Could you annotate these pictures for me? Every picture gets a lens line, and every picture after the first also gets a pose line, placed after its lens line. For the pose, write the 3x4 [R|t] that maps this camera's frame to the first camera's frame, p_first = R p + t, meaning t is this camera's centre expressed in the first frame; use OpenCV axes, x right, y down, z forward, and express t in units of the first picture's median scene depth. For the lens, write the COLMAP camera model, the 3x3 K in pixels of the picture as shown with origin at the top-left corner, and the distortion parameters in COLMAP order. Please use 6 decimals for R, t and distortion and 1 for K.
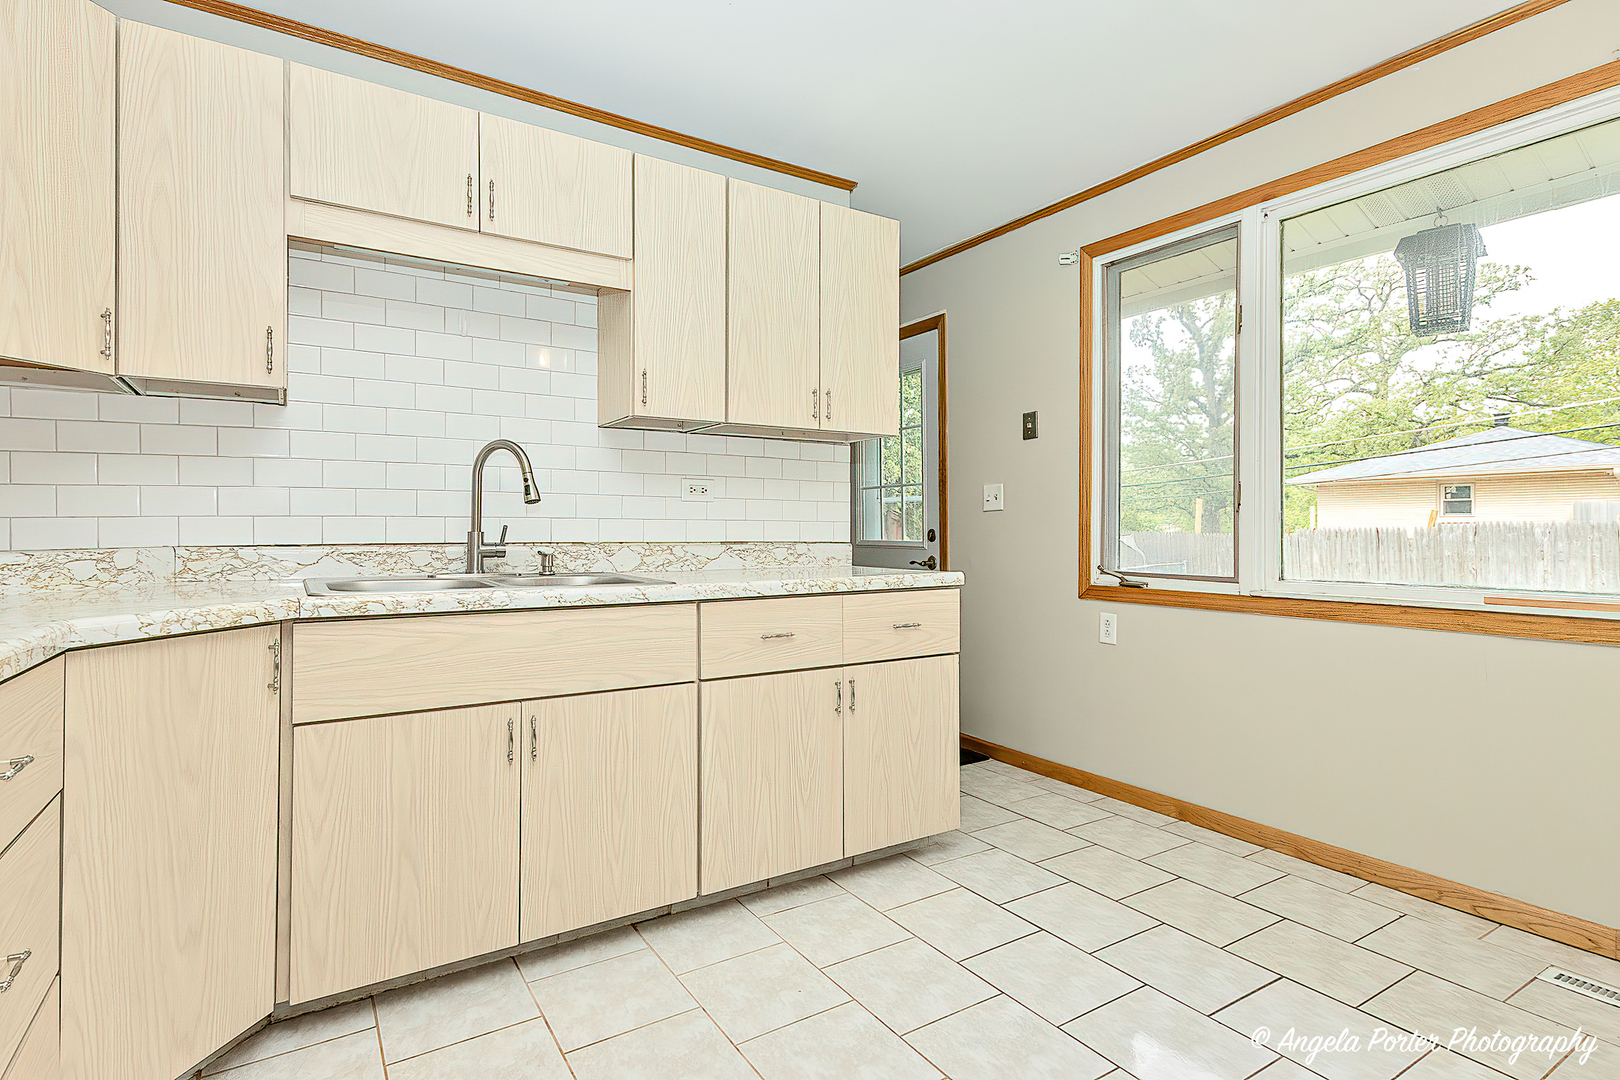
lens RADIAL K [[806.7, 0, 807.1], [0, 806.7, 530.0], [0, 0, 1]] dist [0.001031, -0.000068]
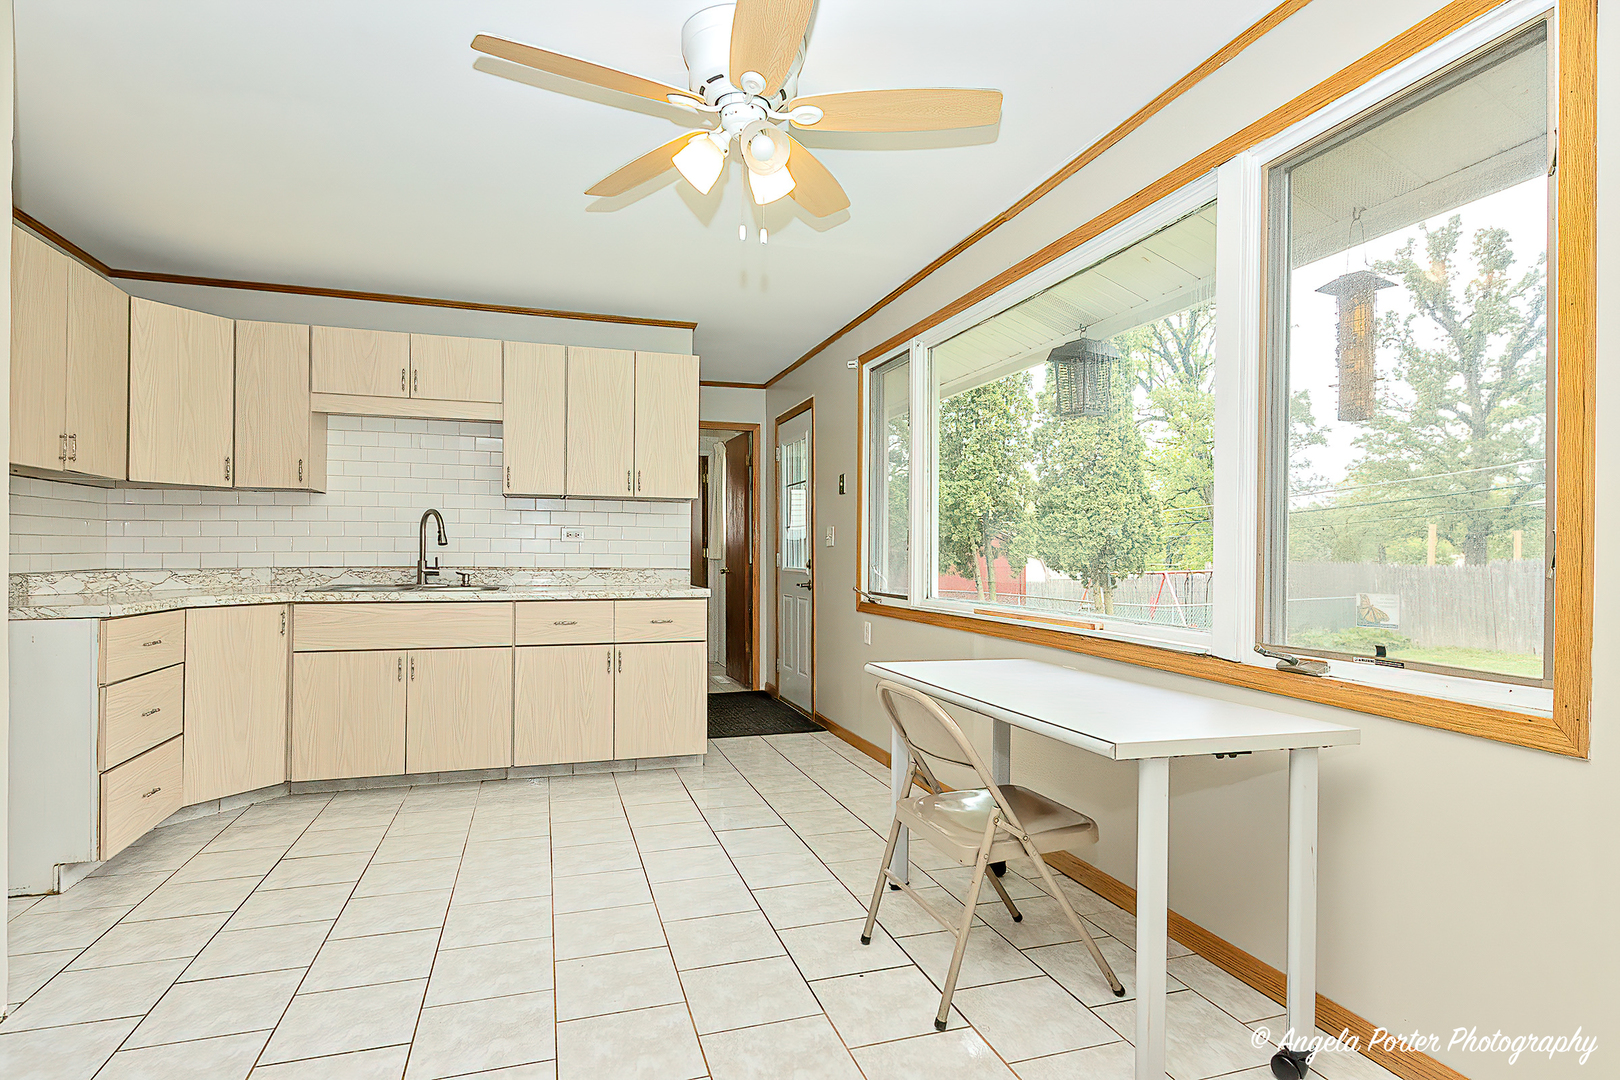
lens RADIAL K [[844.7, 0, 810.0], [0, 844.7, 540.0], [0, 0, 1]] dist [-0.003878, -0.000861]
pose [[0.969684, 0.001437, -0.244357, 0.715843], [-0.006260, 0.999801, -0.018961, -0.010955], [0.244281, 0.019916, 0.969500, -0.483051]]
